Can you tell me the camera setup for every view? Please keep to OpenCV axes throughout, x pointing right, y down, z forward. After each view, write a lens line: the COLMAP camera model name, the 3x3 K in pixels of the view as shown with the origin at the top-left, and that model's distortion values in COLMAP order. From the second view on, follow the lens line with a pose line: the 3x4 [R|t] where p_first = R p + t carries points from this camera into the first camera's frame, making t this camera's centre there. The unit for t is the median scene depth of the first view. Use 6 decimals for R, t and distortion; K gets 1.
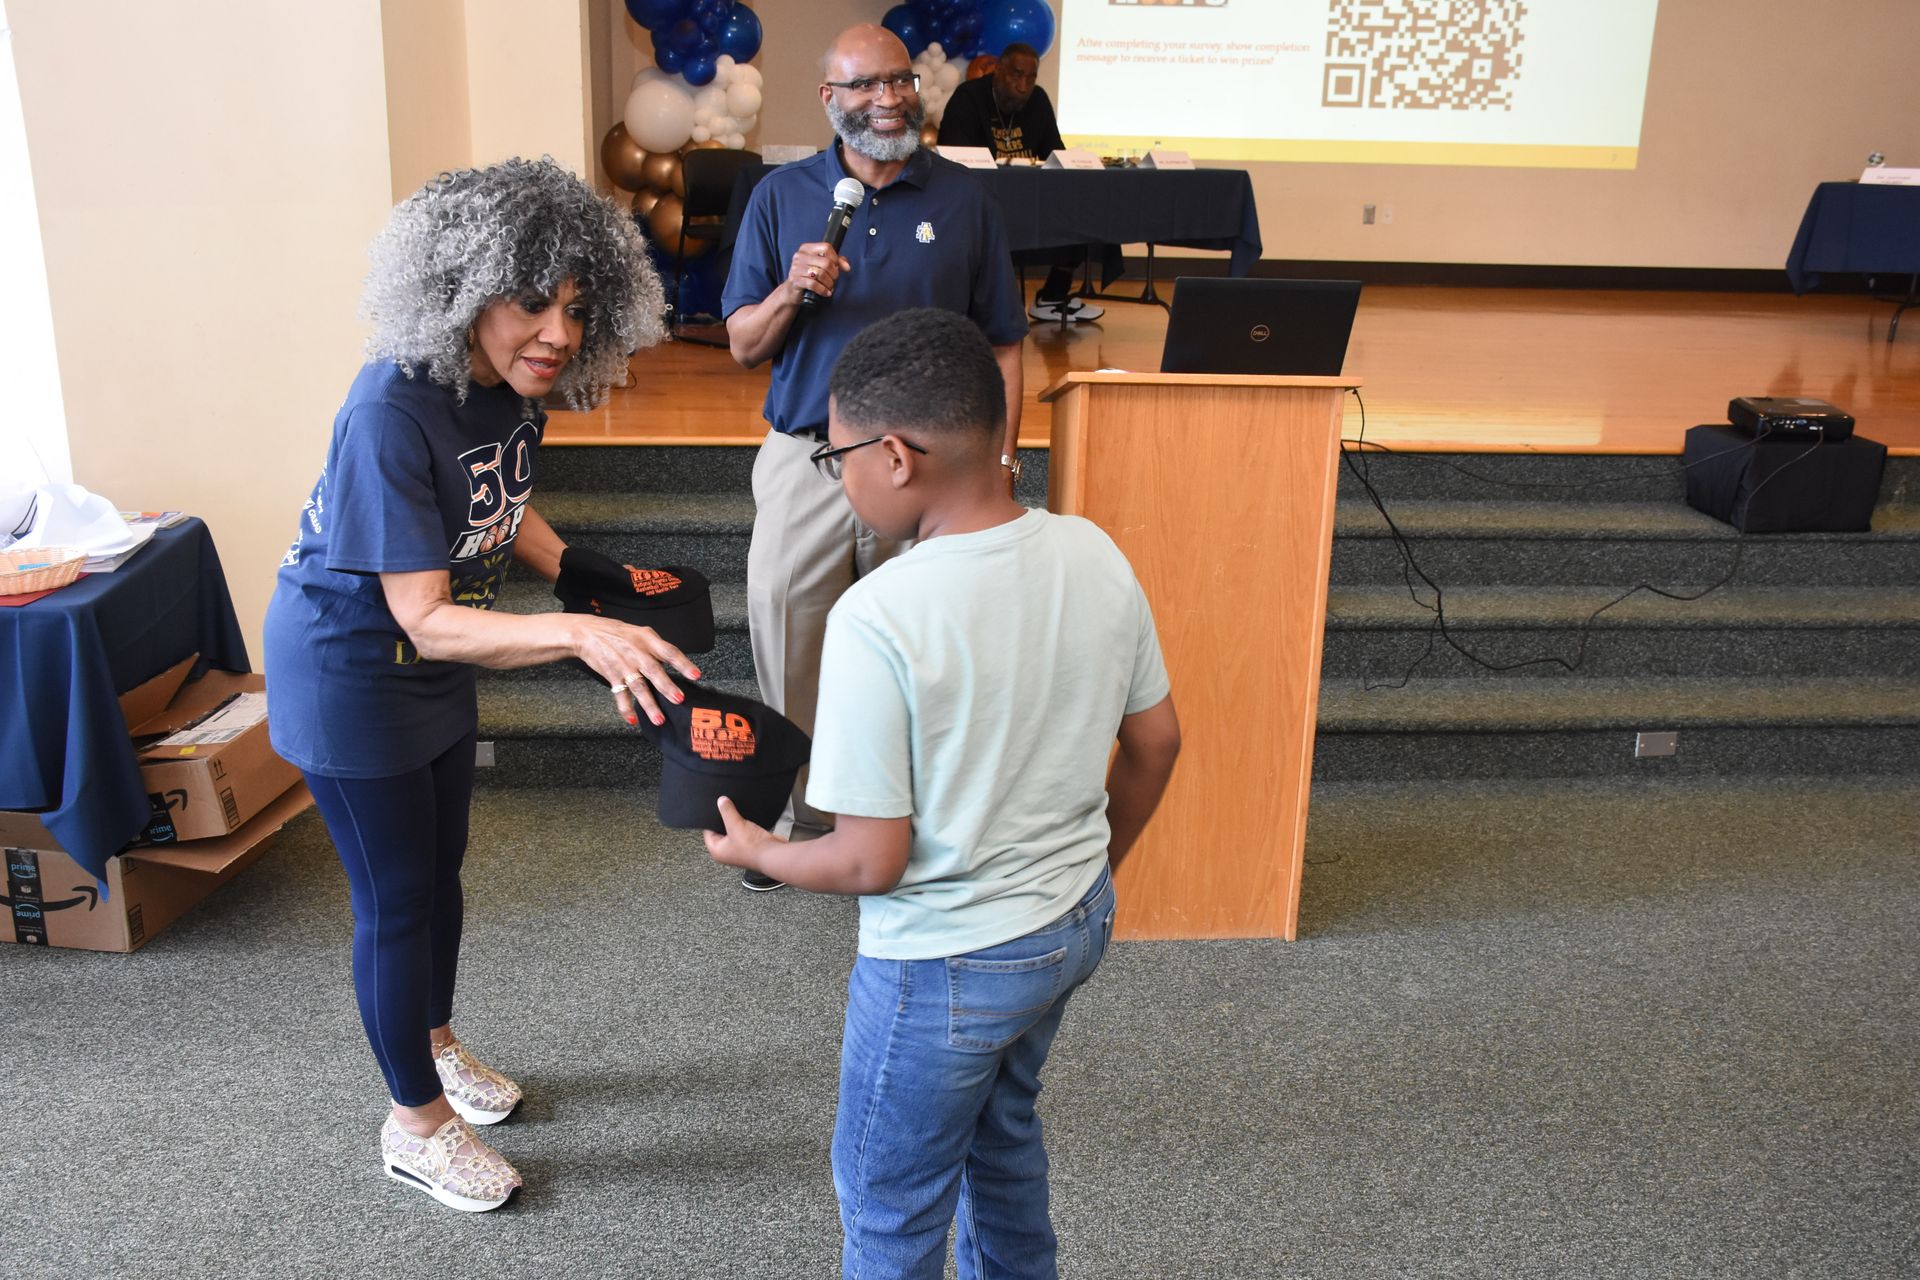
lens RADIAL K [[1641.8, 0, 968.7], [0, 1641.8, 649.7], [0, 0, 1]] dist [-0.070204, 0.030381]
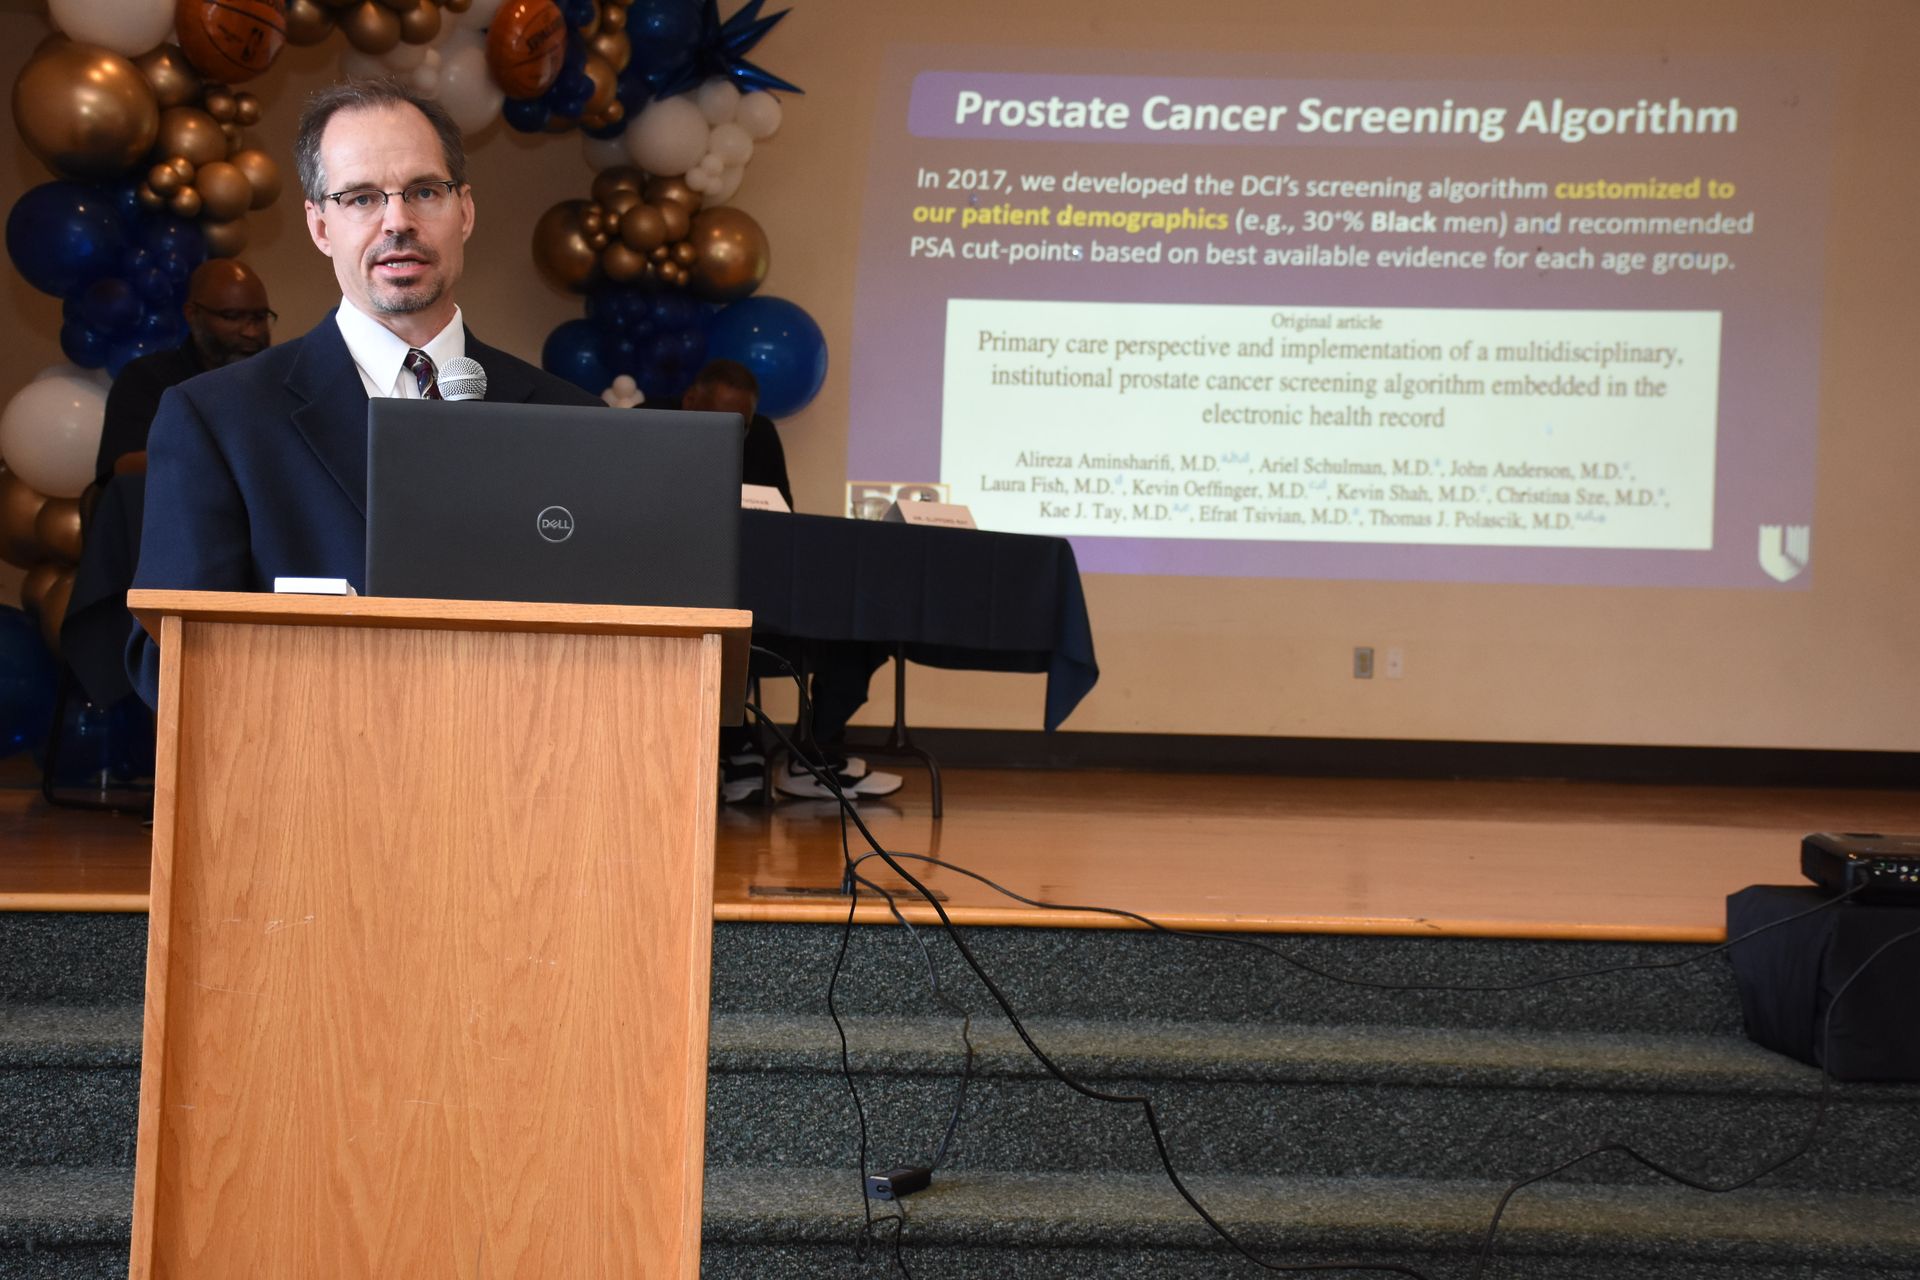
lens RADIAL K [[2594.4, 0, 986.2], [0, 2594.4, 671.6], [0, 0, 1]] dist [0.153667, 0.000000]
pose [[0.999908, 0.006842, 0.011719, 0.196899], [-0.003022, 0.954183, -0.299208, 0.057369], [-0.013229, 0.299145, 0.954116, 0.158465]]
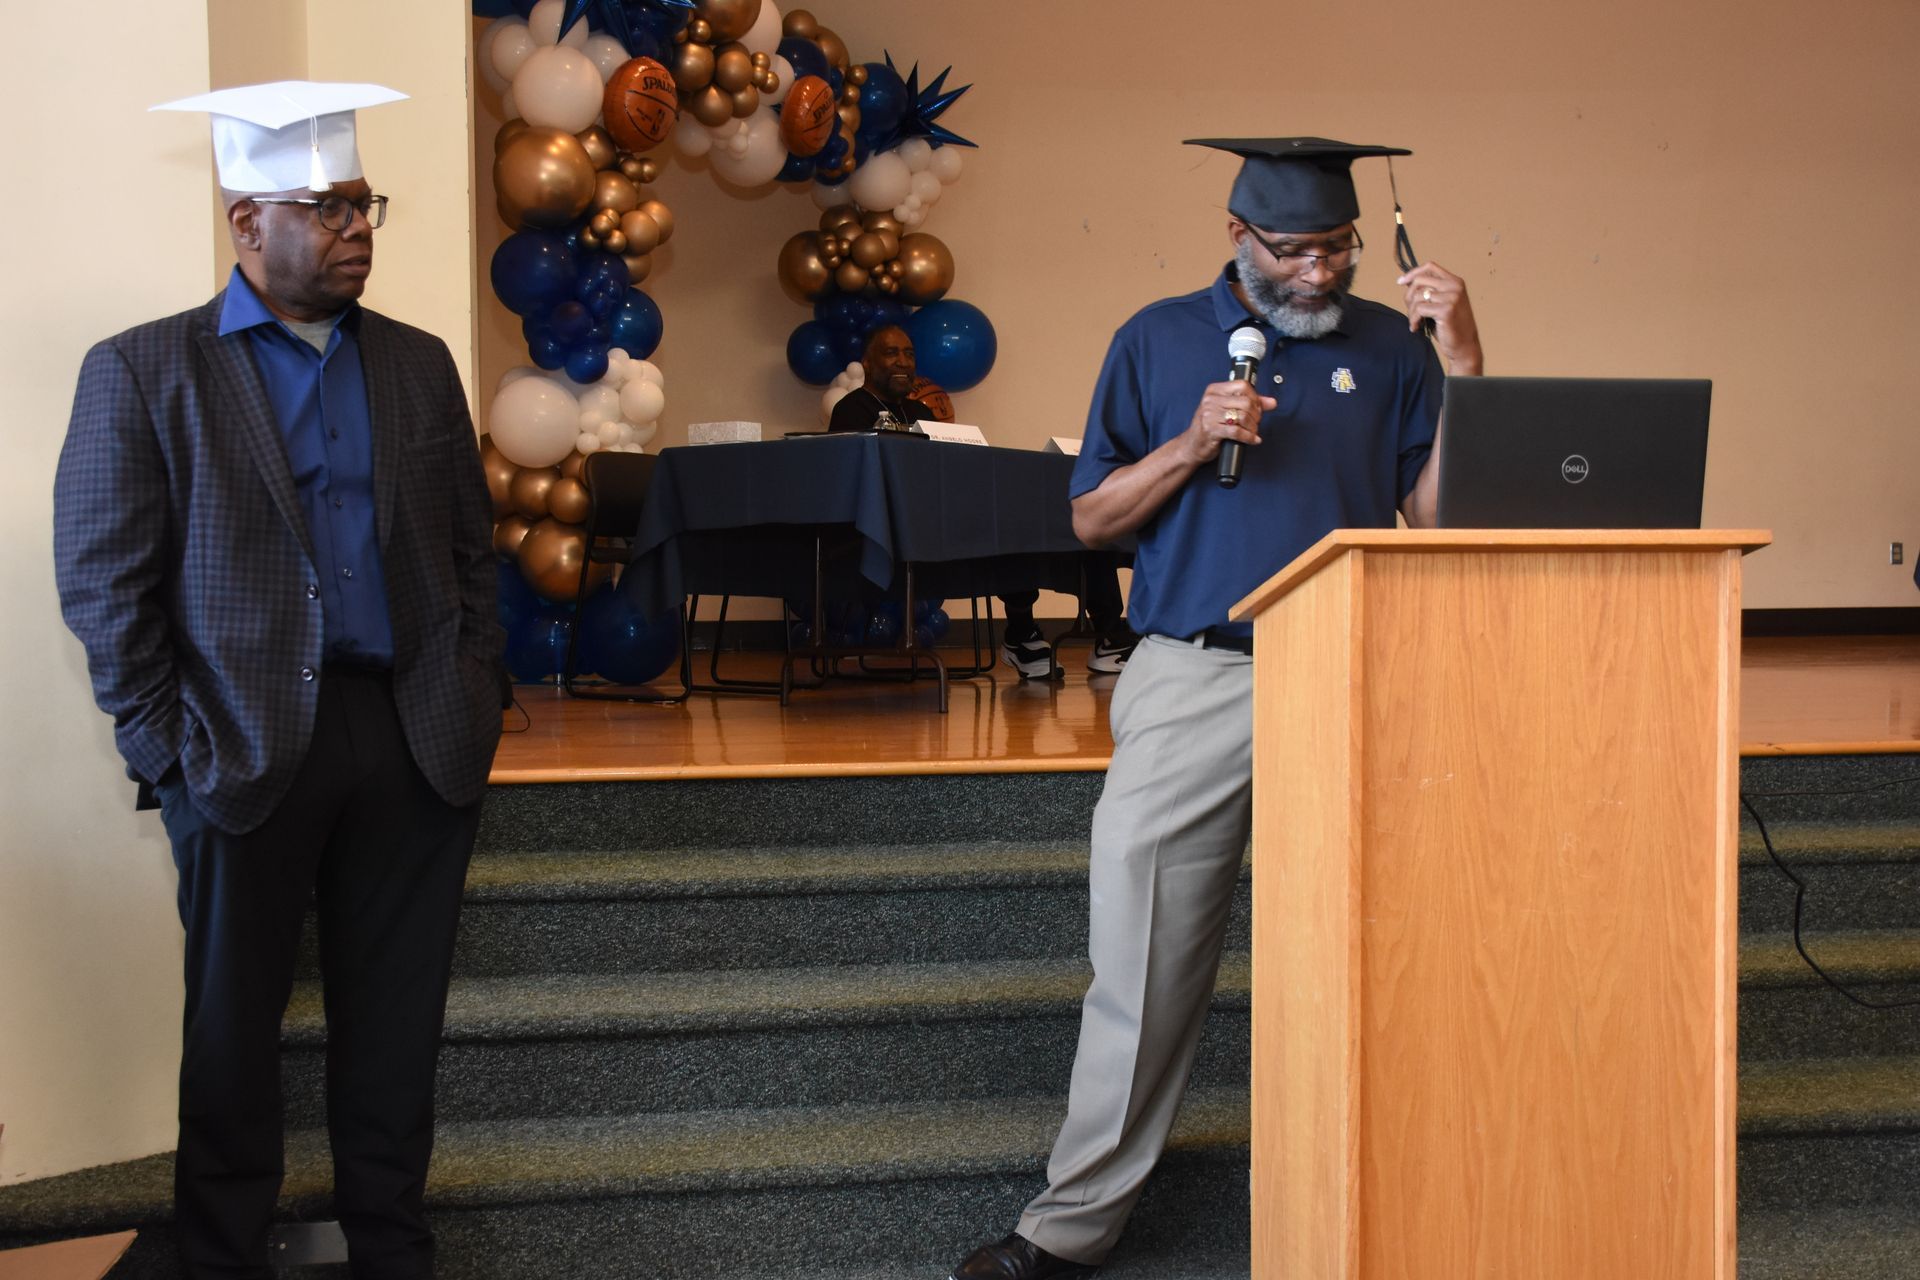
lens RADIAL K [[1903.0, 0, 954.0], [0, 1903.0, 656.8], [0, 0, 1]] dist [0.011654, 0.000000]
pose [[0.996462, -0.031416, 0.077957, -0.094150], [0.050442, 0.965439, -0.255702, 0.039496], [-0.067230, 0.258730, 0.963607, 0.192754]]
